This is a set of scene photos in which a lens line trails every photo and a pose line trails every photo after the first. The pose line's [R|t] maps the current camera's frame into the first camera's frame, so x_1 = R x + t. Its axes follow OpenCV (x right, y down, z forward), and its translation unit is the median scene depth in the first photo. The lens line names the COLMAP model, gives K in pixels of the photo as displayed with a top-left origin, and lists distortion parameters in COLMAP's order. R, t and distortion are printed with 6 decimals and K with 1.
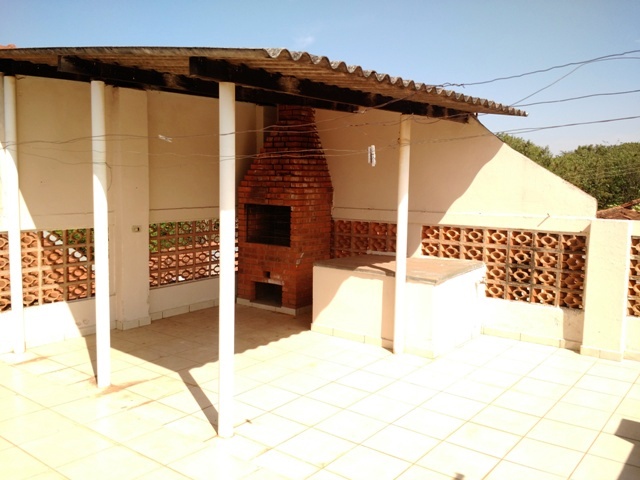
lens RADIAL K [[588.7, 0, 318.3], [0, 588.7, 223.7], [0, 0, 1]] dist [0.088885, -0.001573]
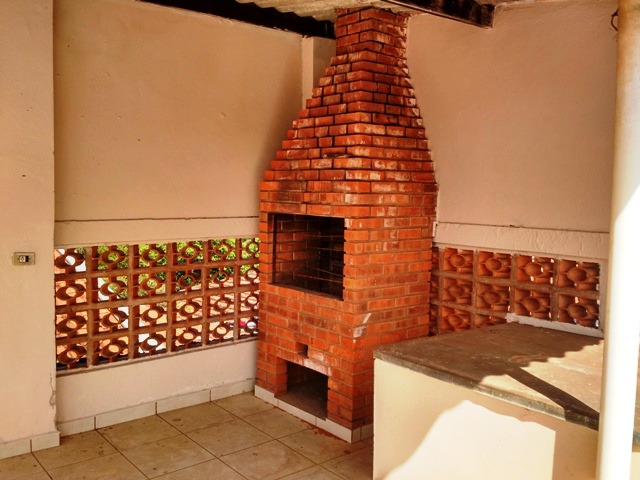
lens RADIAL K [[588.7, 0, 318.3], [0, 588.7, 223.7], [0, 0, 1]] dist [0.088885, -0.001573]
pose [[0.975191, 0.017254, -0.220691, 0.039382], [-0.023234, 0.999429, -0.024530, -0.011997], [0.220142, 0.029049, 0.975035, 0.498918]]
